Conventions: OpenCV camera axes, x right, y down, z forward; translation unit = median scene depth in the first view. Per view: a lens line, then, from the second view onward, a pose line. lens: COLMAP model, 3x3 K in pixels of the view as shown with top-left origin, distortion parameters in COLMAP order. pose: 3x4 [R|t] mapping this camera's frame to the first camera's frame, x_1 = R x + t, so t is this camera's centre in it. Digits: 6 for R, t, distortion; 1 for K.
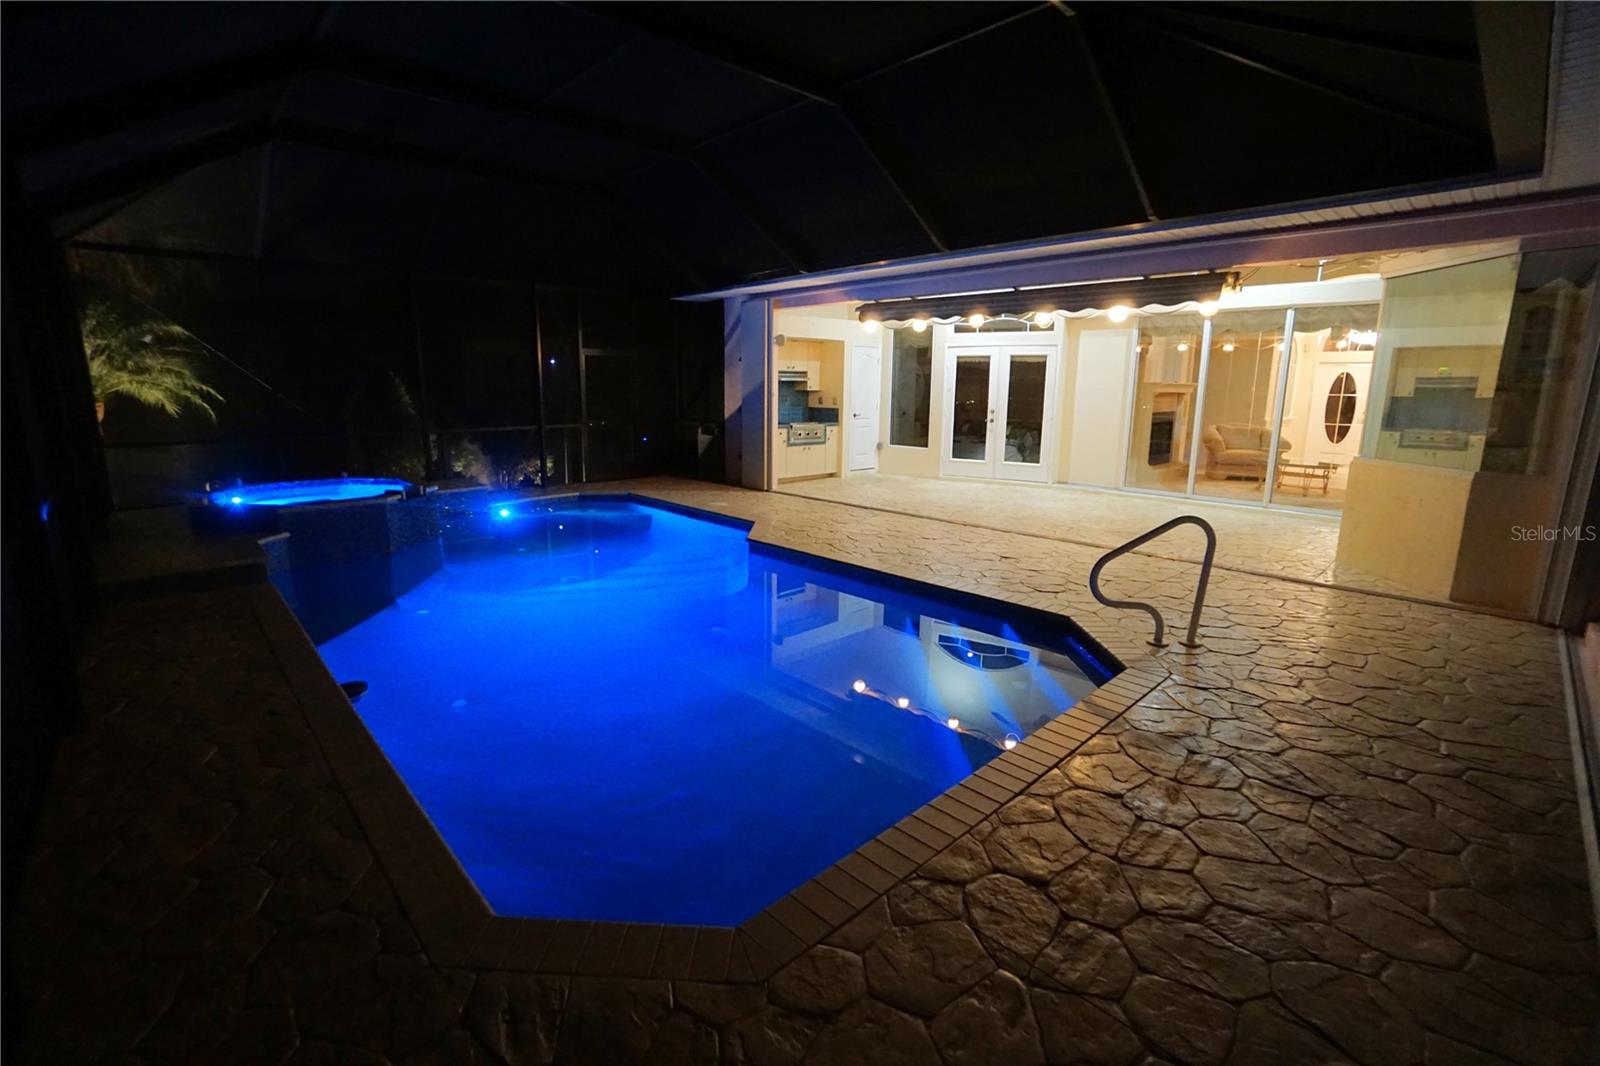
lens RADIAL K [[707.1, 0, 778.2], [0, 707.1, 520.2], [0, 0, 1]] dist [-0.064230, 0.022220]
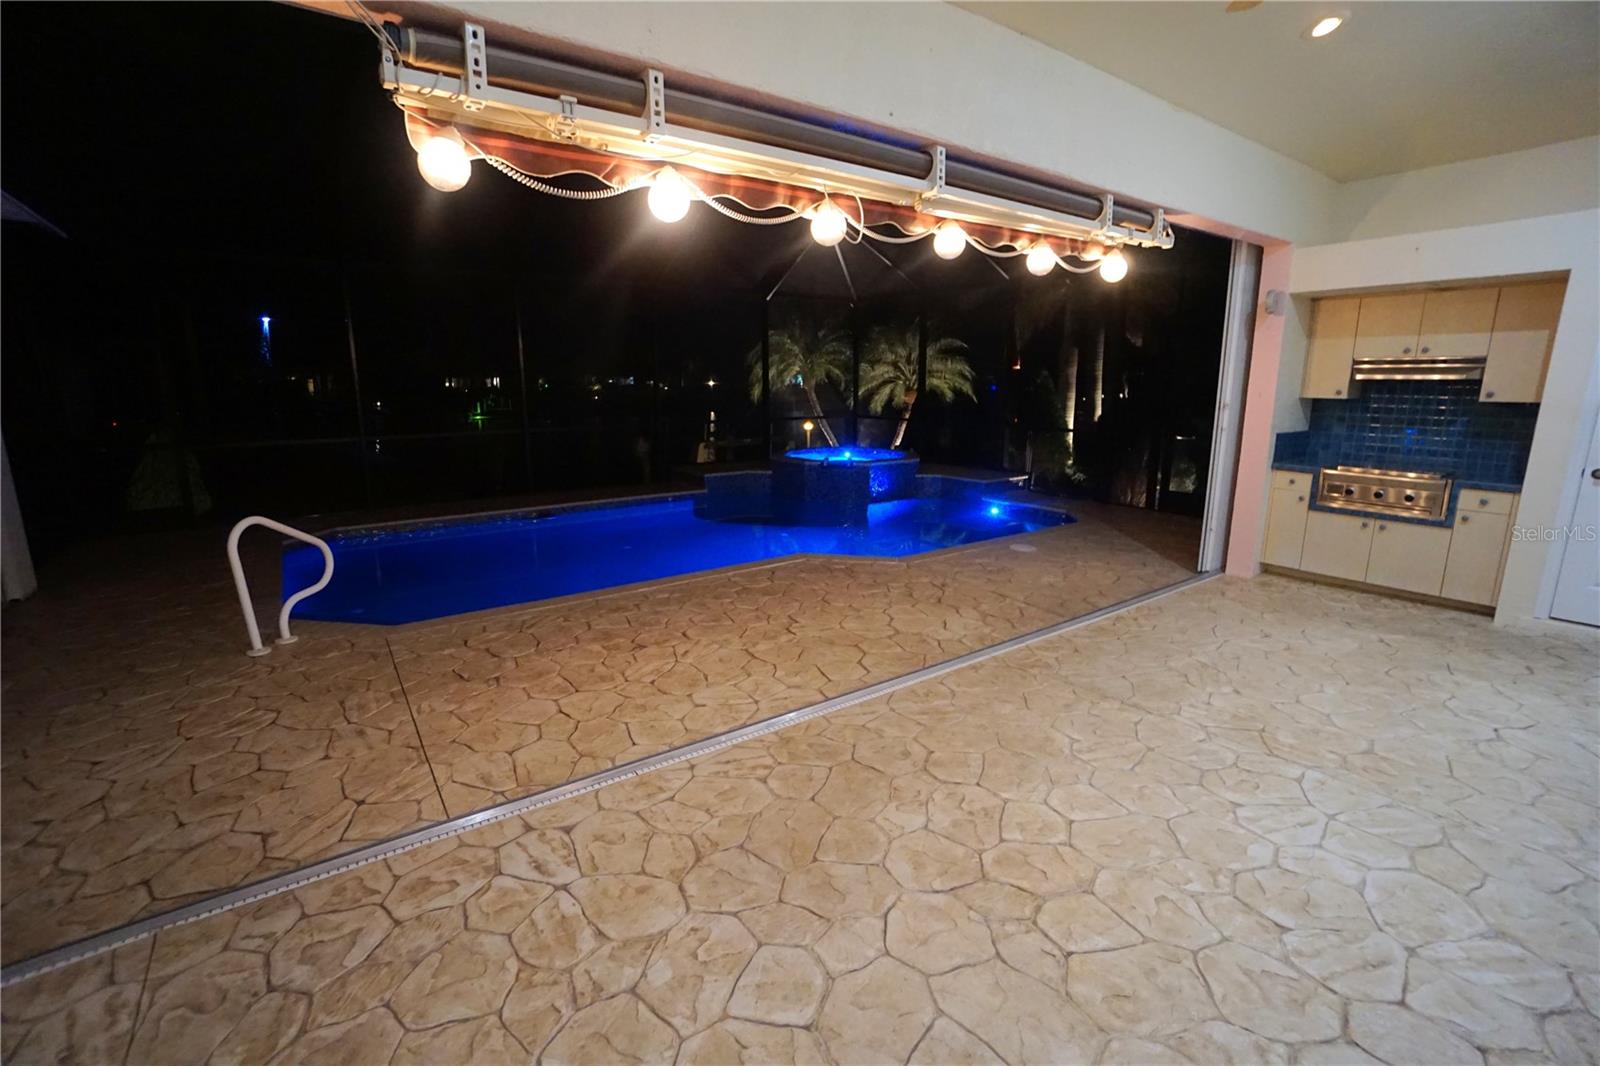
lens RADIAL K [[707.1, 0, 778.2], [0, 707.1, 520.2], [0, 0, 1]] dist [-0.064230, 0.022220]
pose [[-0.129945, 0.187828, -0.973568, 0.553118], [-0.186198, 0.959802, 0.210024, -0.132645], [0.973881, 0.208568, -0.089749, 0.692357]]
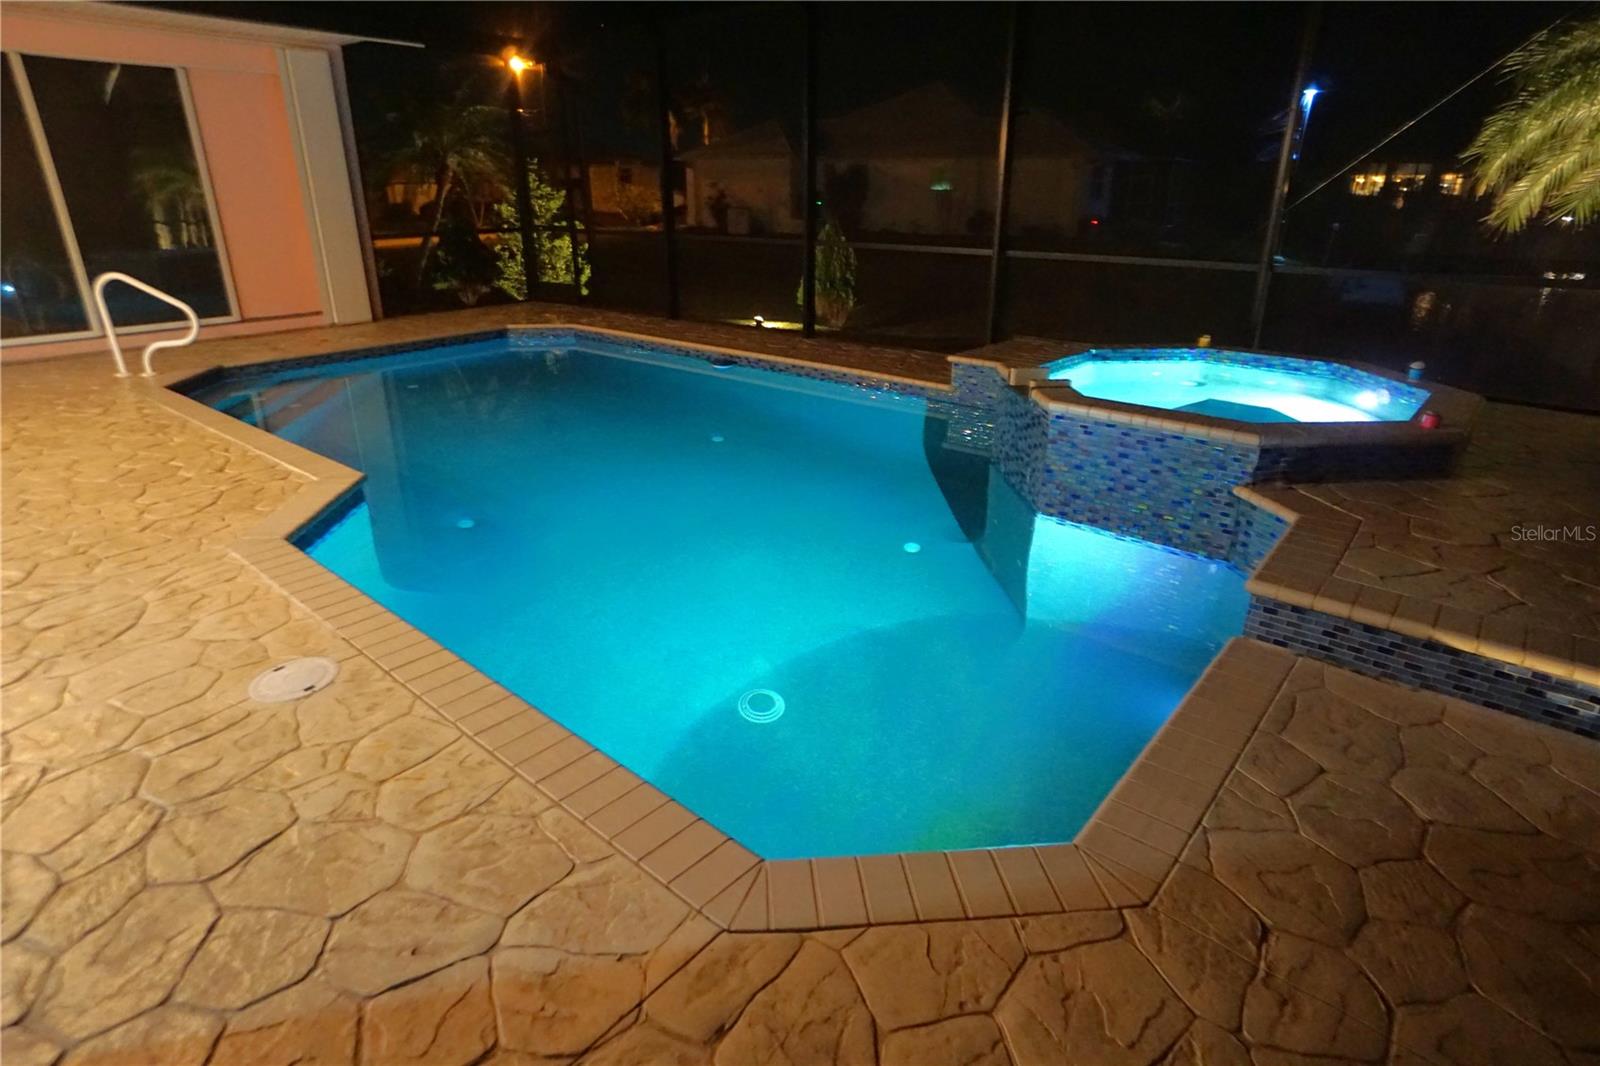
lens RADIAL K [[869.6, 0, 780.1], [0, 869.6, 516.6], [0, 0, 1]] dist [-0.020255, -0.000016]
pose [[-0.993972, 0.034819, -0.103958, -0.186421], [-0.025156, 0.850491, 0.525387, -0.191958], [0.106709, 0.524836, -0.844489, 1.050715]]
